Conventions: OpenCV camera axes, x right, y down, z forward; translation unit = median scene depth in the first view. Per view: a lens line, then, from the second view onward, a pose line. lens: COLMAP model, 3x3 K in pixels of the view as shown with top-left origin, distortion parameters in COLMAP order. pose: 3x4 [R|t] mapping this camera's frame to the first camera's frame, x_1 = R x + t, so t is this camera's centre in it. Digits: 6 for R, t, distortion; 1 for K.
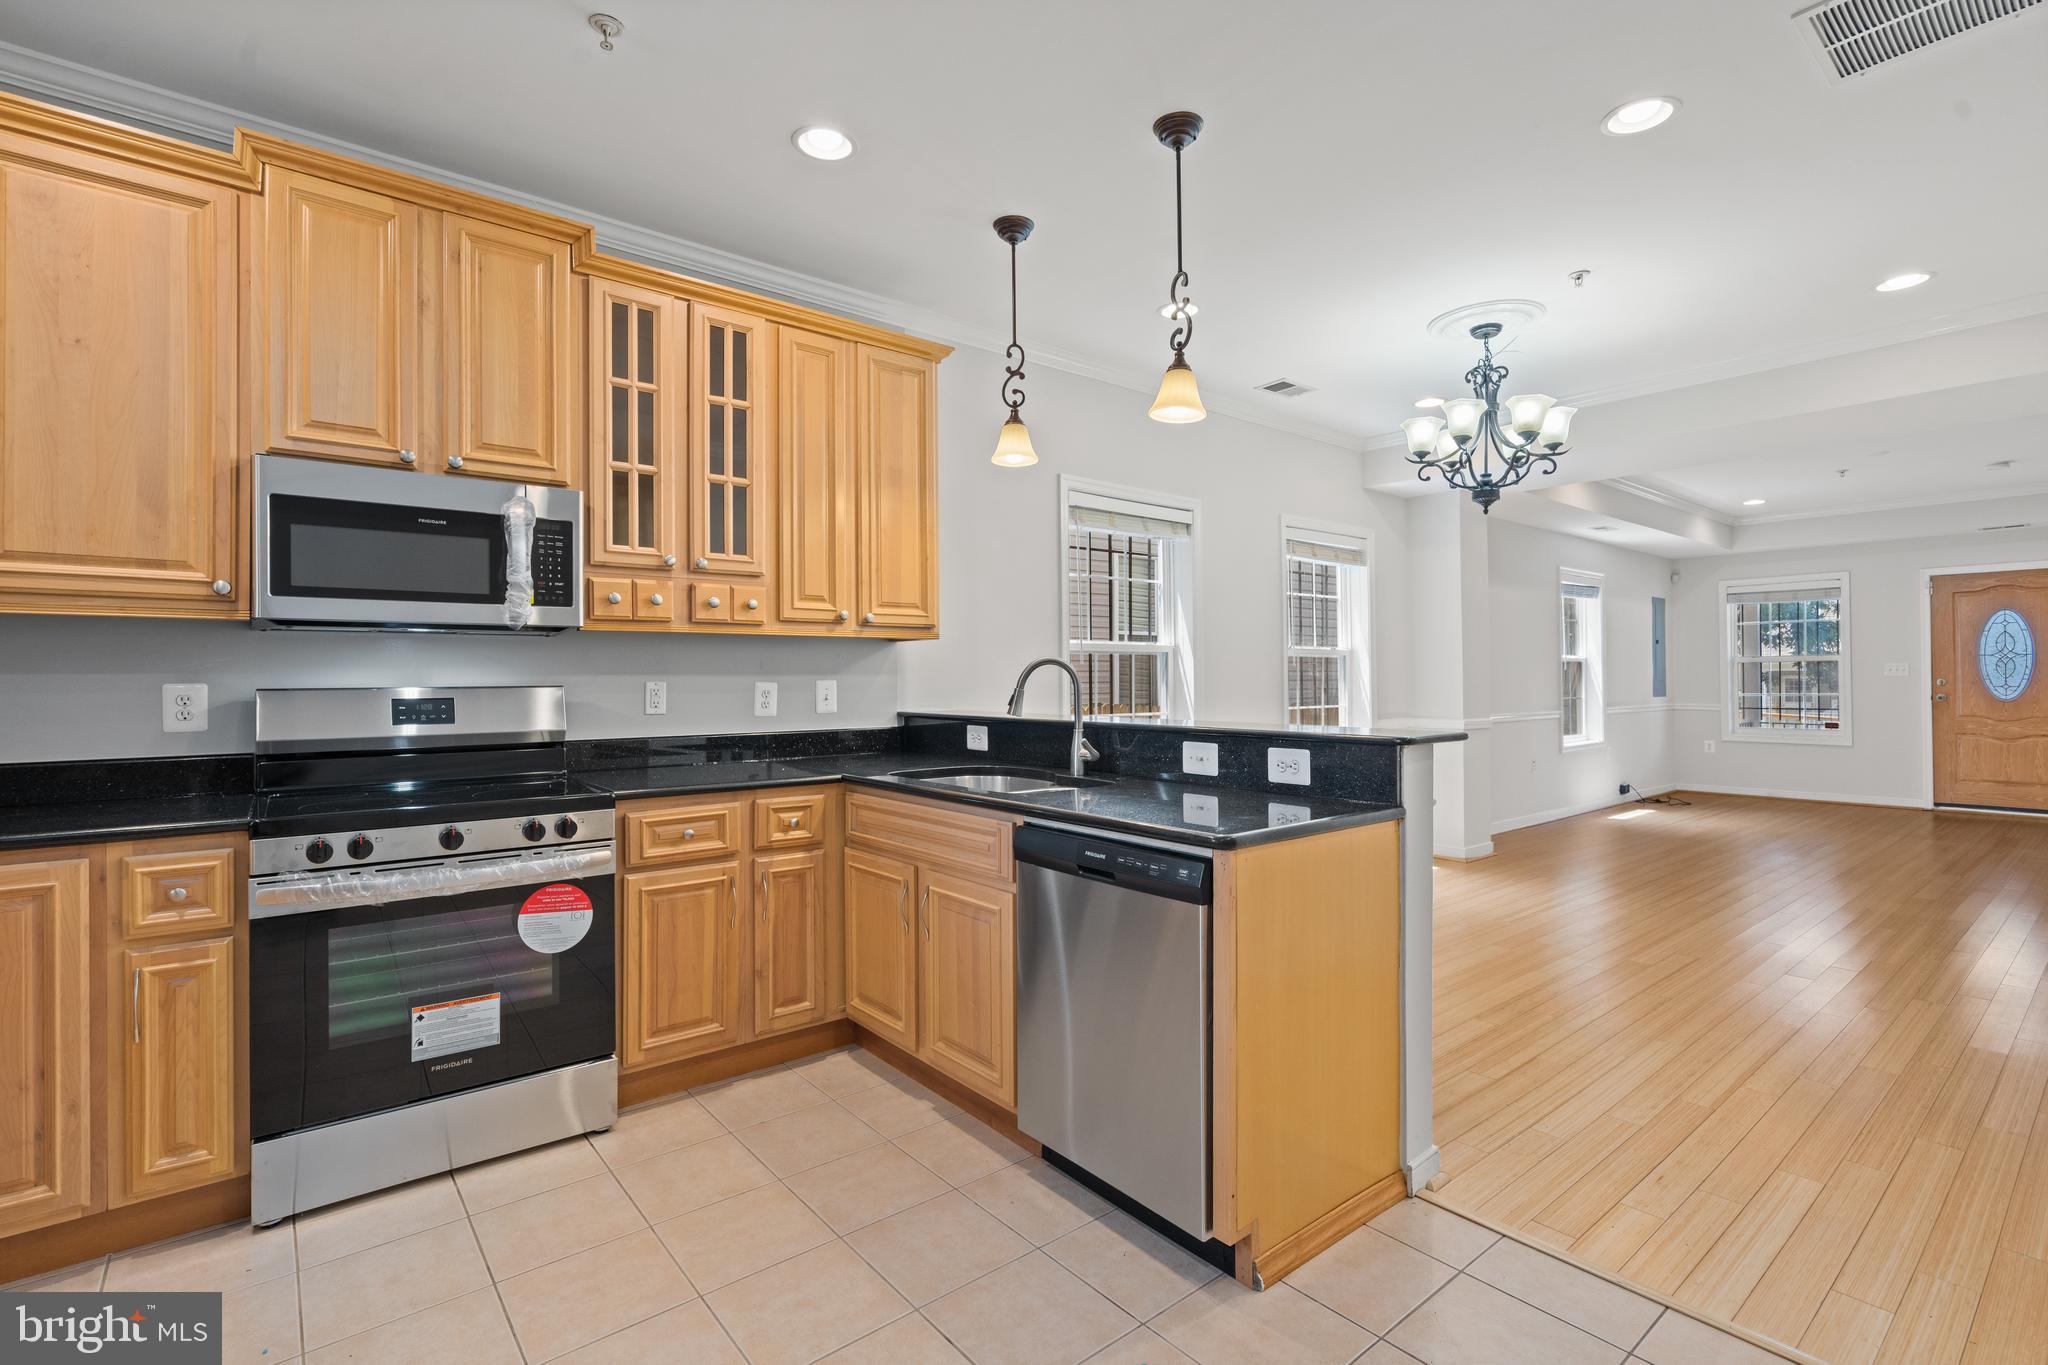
lens RADIAL K [[945.9, 0, 1024.0], [0, 945.9, 682.5], [0, 0, 1]] dist [0.000811, 0.004974]
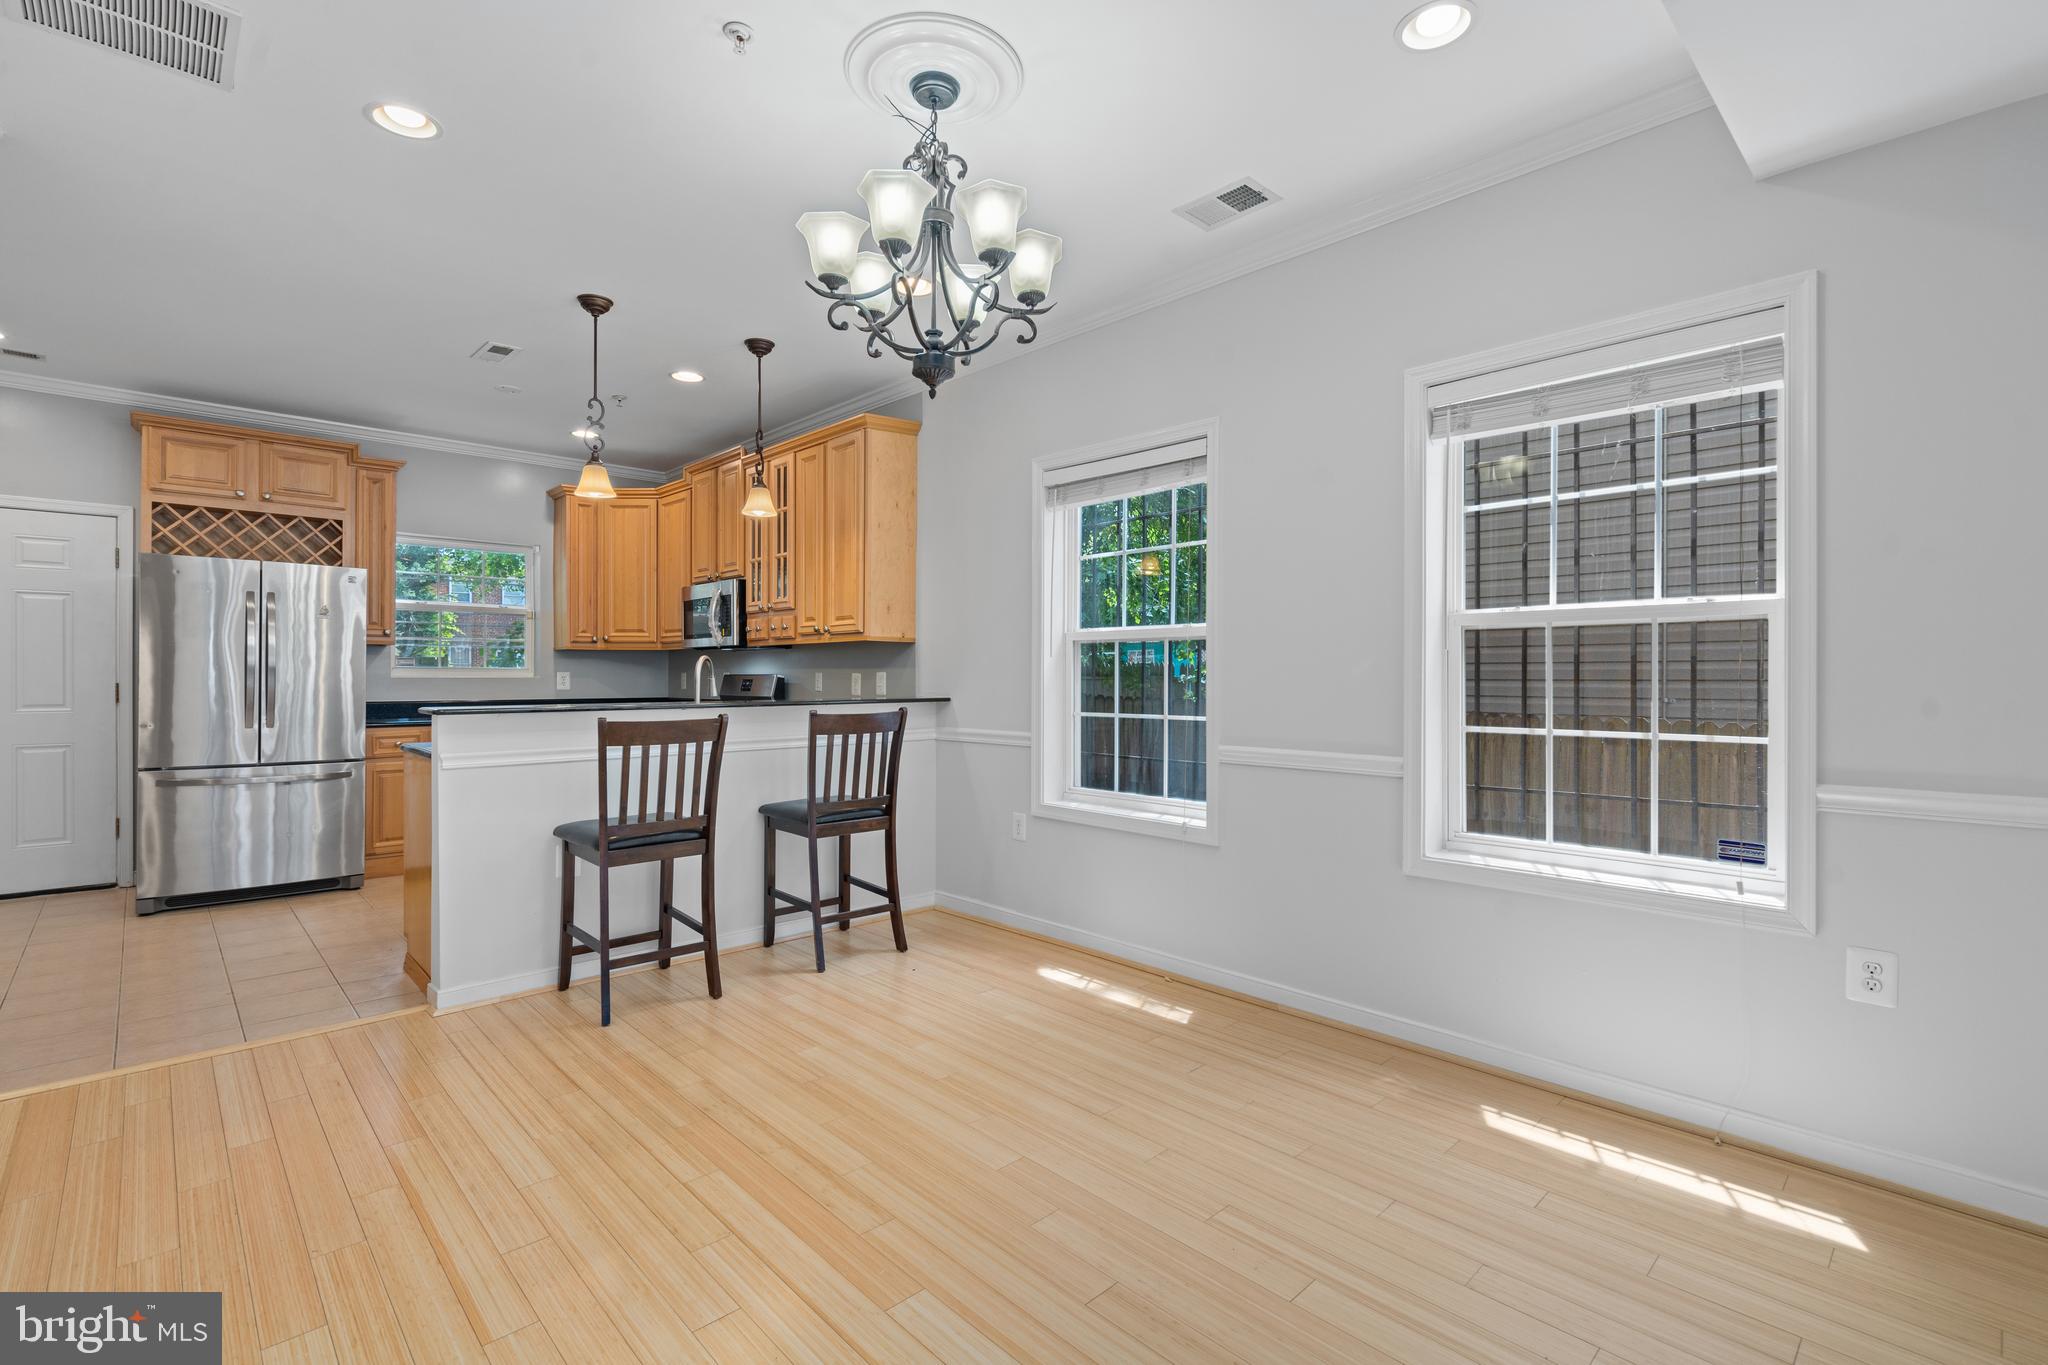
lens RADIAL K [[920.9, 0, 1032.2], [0, 920.9, 690.8], [0, 0, 1]] dist [-0.009905, 0.000816]
pose [[0.085124, 0.020872, -0.996152, 1.565421], [-0.006411, 0.999771, 0.020400, -0.005718], [0.996350, 0.004650, 0.085238, 1.468941]]
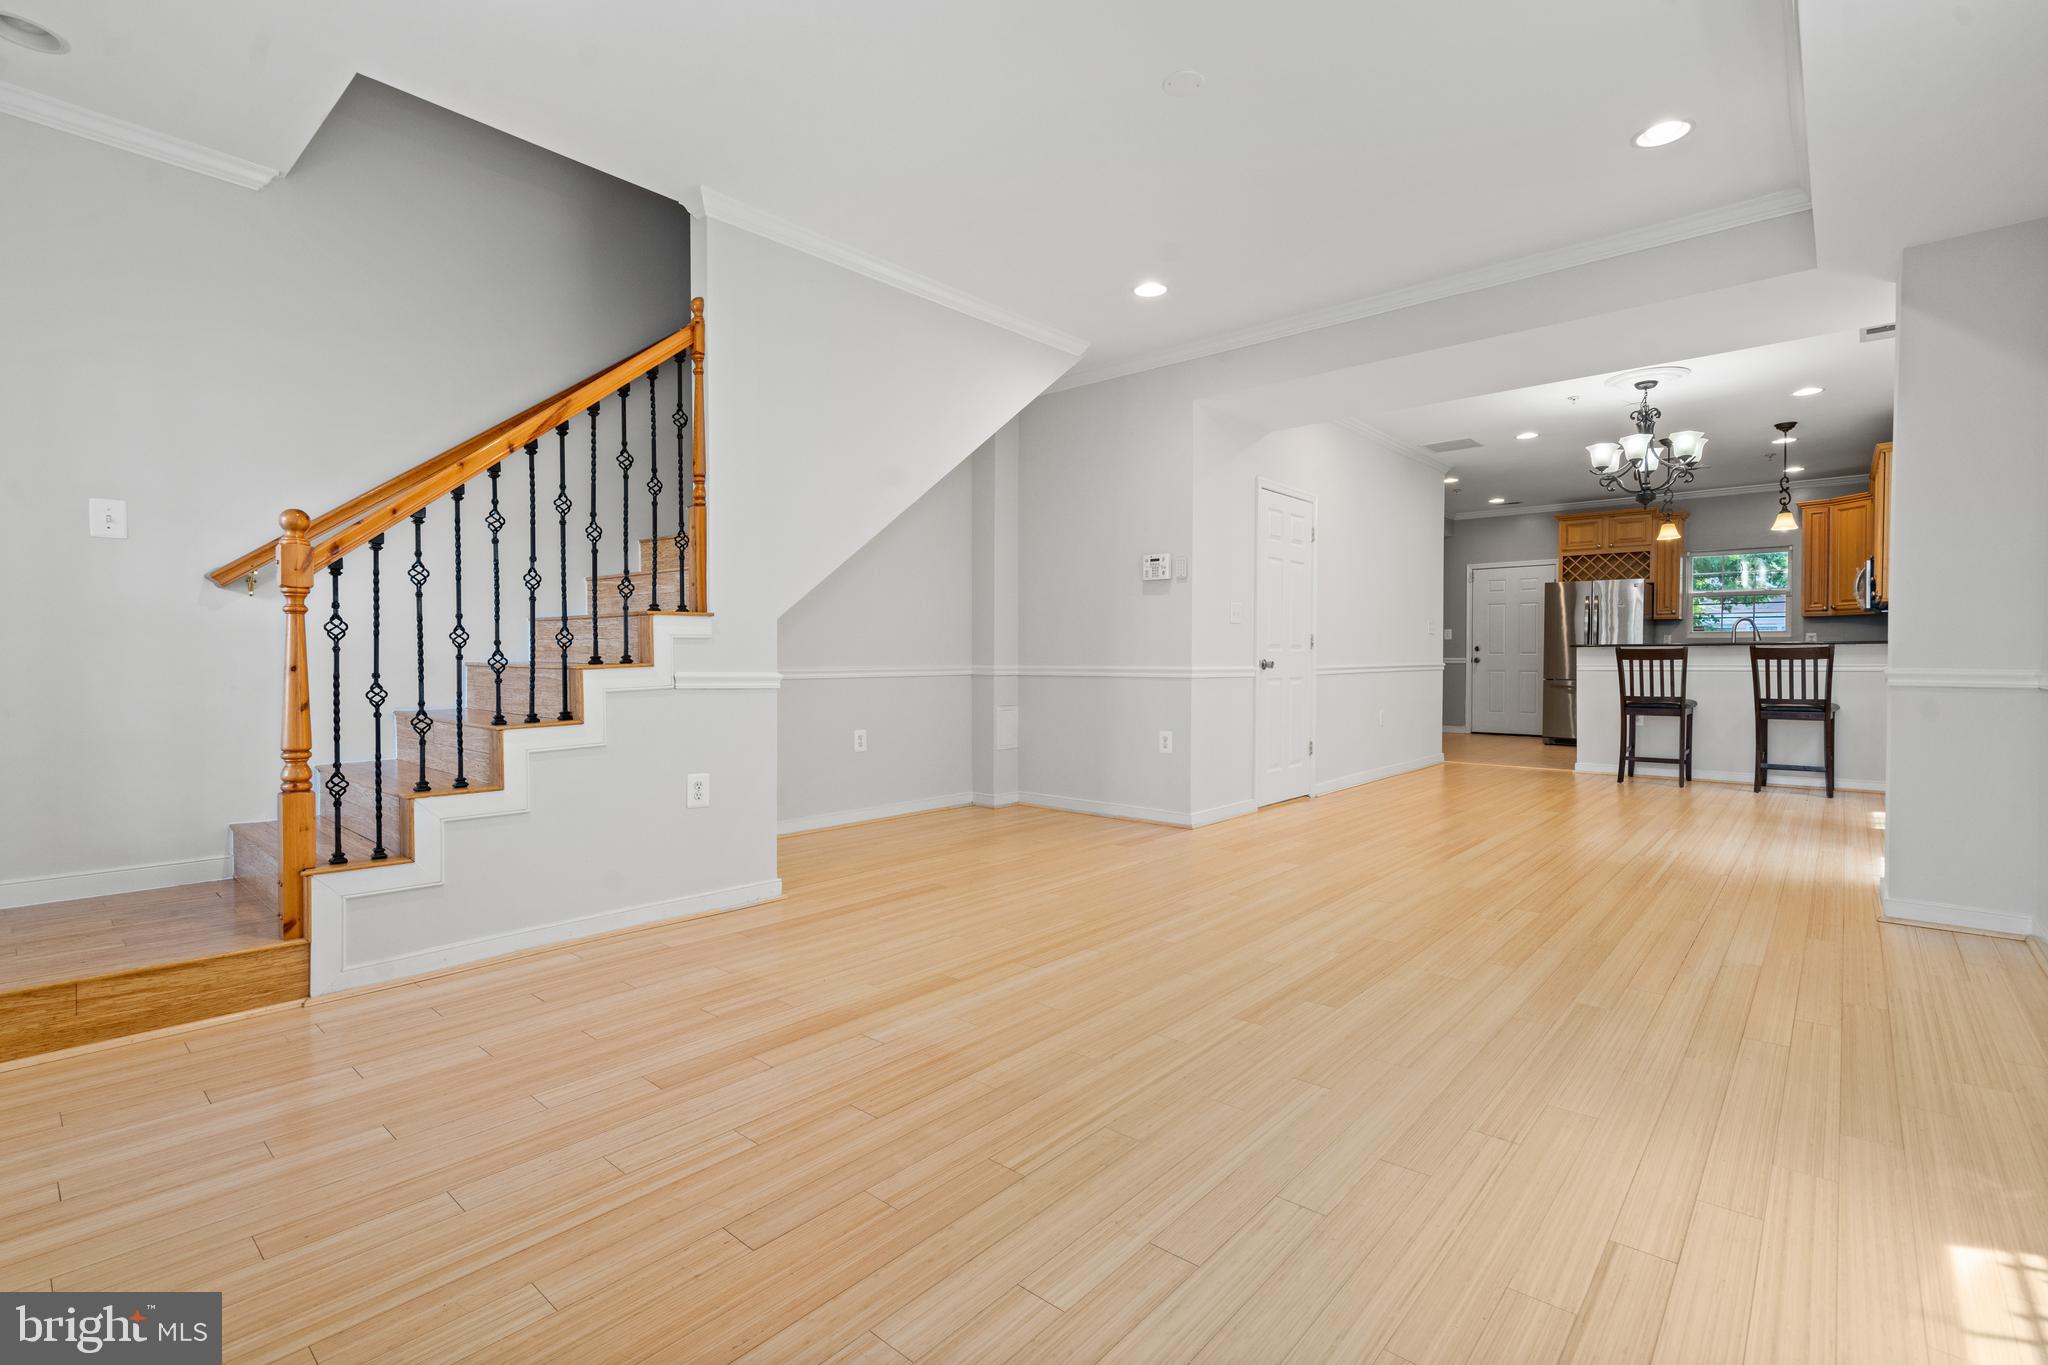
lens RADIAL K [[934.5, 0, 1029.9], [0, 934.5, 671.3], [0, 0, 1]] dist [-0.007612, 0.000785]
pose [[-0.985277, 0.009579, -0.170699, 2.456222], [0.006576, 0.999814, 0.018150, 0.062755], [0.170841, 0.016760, -0.985156, 3.310607]]
